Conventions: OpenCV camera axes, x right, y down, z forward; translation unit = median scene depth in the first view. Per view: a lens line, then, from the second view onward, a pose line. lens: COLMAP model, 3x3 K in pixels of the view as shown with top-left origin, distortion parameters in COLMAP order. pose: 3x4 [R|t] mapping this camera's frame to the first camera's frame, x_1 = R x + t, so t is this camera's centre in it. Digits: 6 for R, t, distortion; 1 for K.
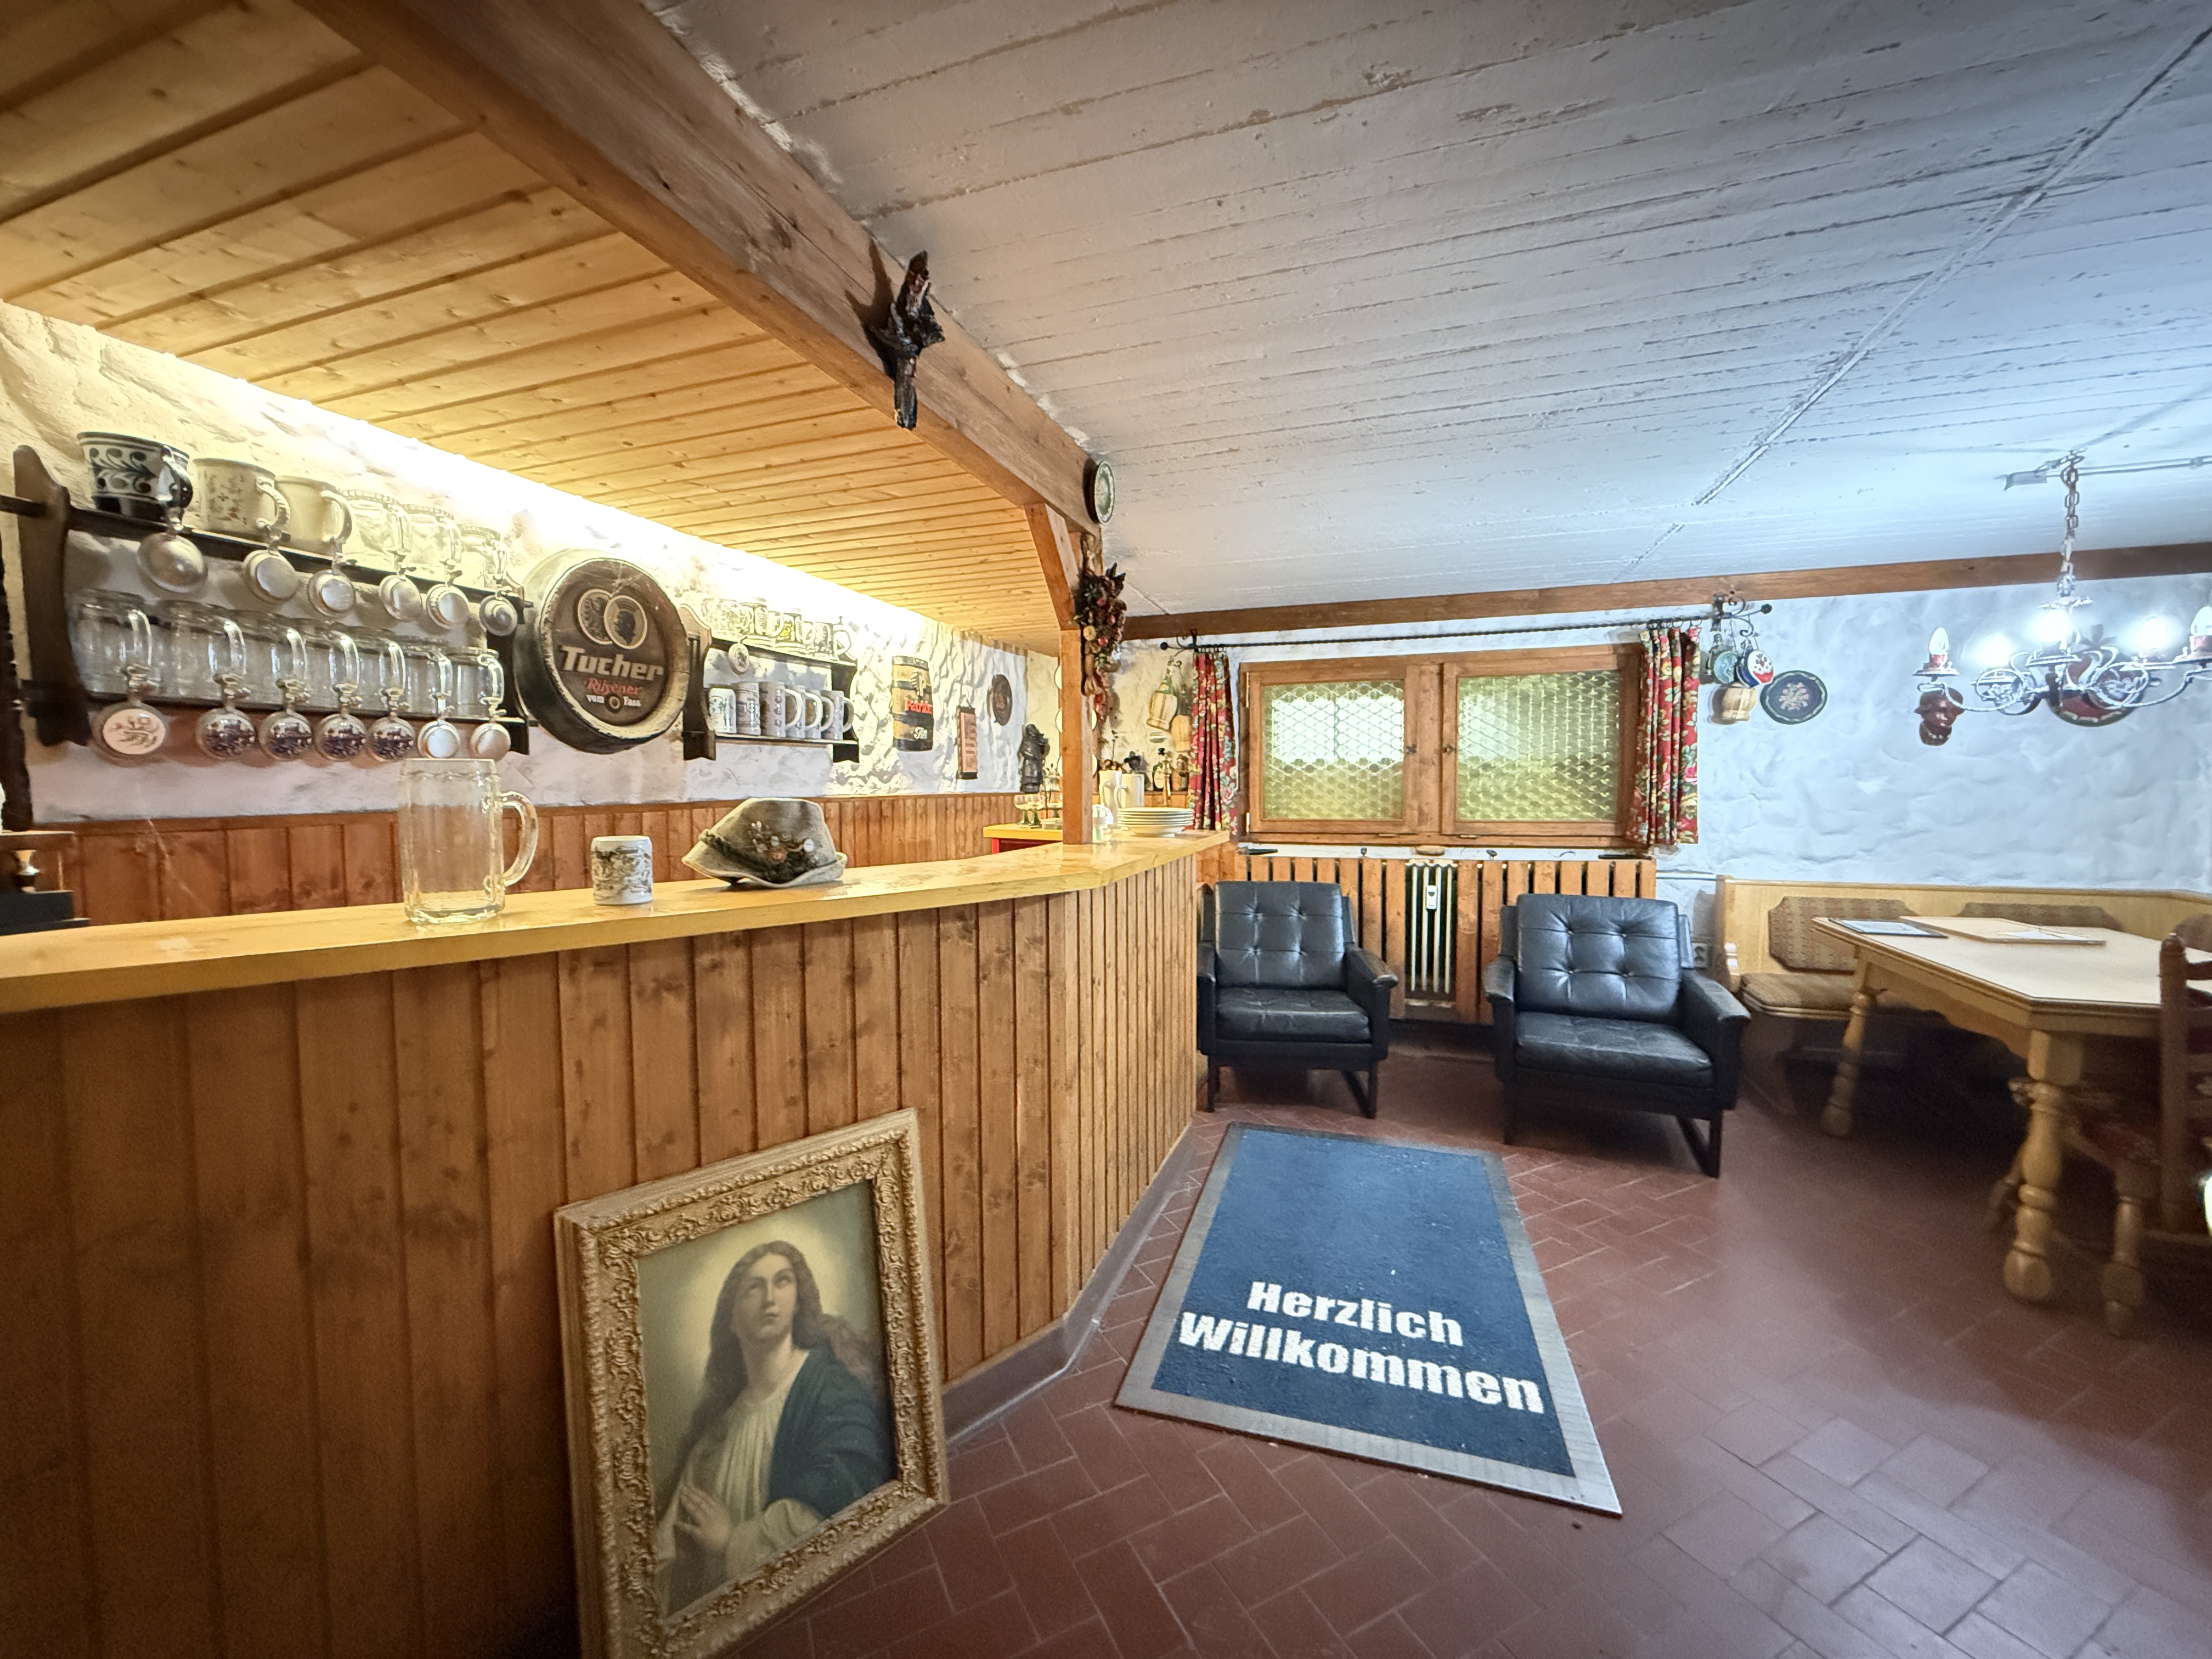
lens RADIAL K [[886.4, 0, 1098.1], [0, 886.4, 828.4], [0, 0, 1]] dist [0.000160, 0.000470]
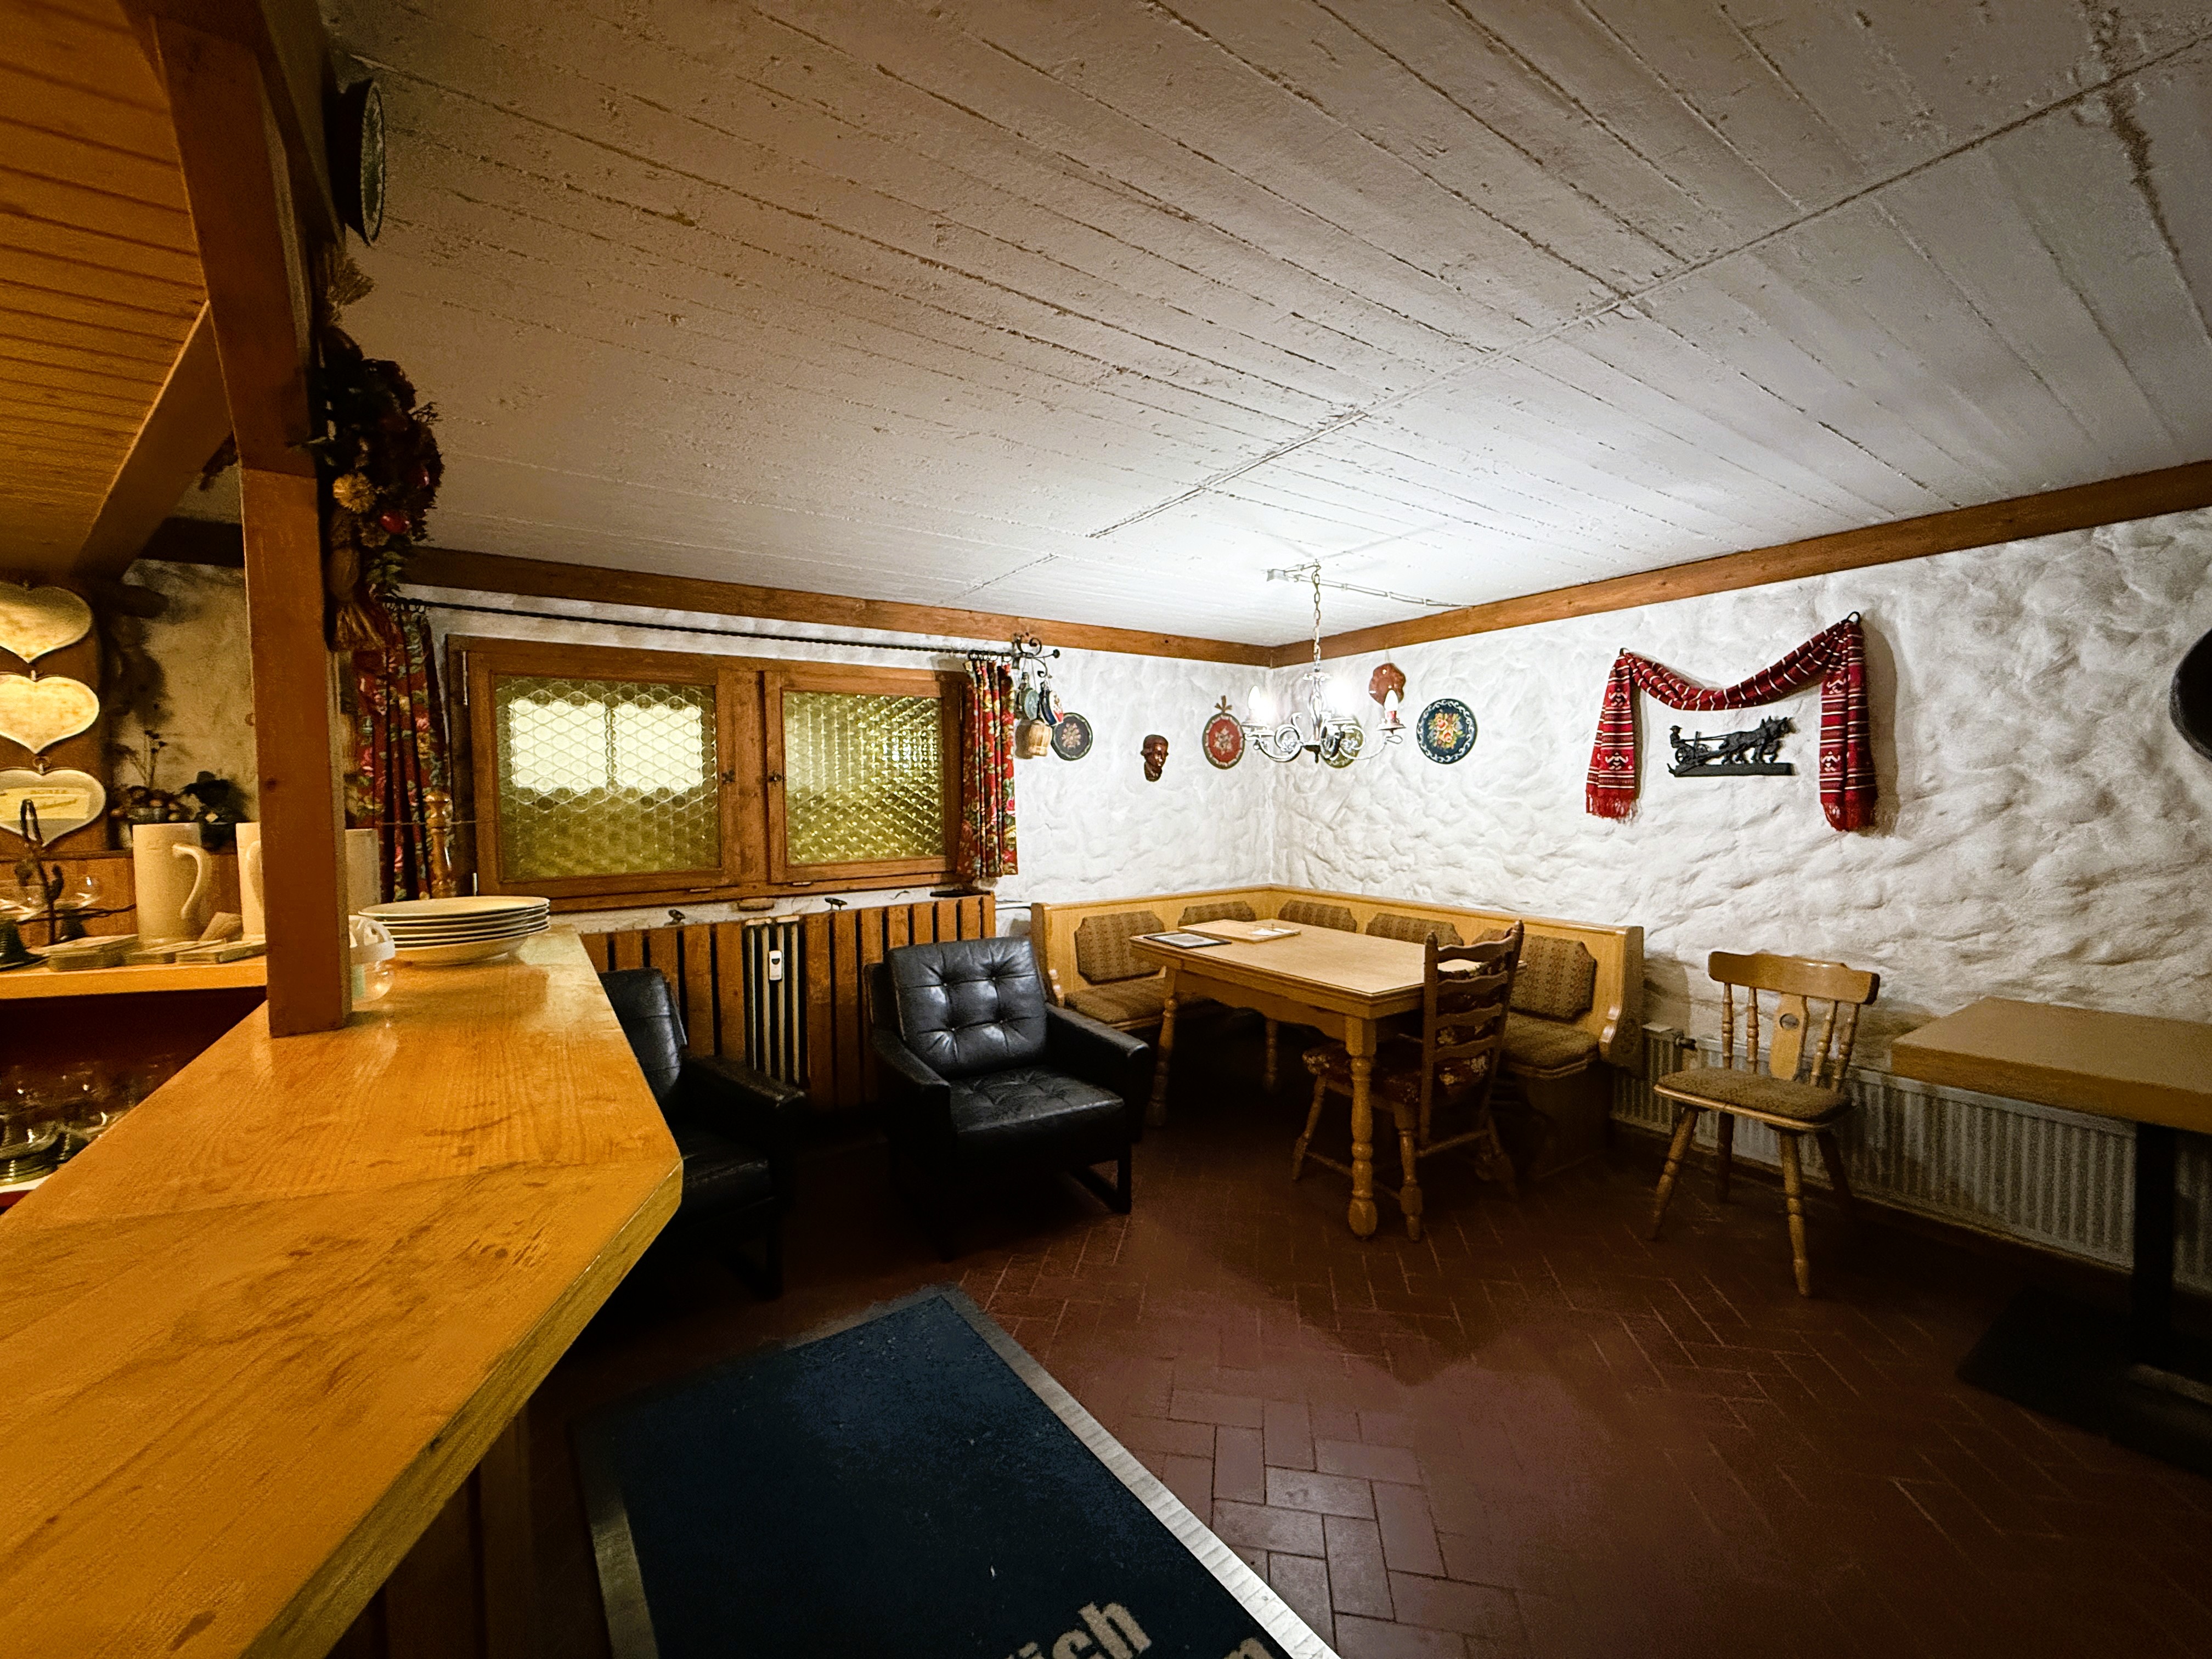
lens RADIAL K [[886.4, 0, 1109.4], [0, 886.4, 827.6], [0, 0, 1]] dist [0.000160, 0.000470]
pose [[0.599000, -0.031428, 0.800132, -0.077031], [0.050392, 0.998728, 0.001504, -0.032633], [-0.799162, 0.039419, 0.599822, 0.297218]]
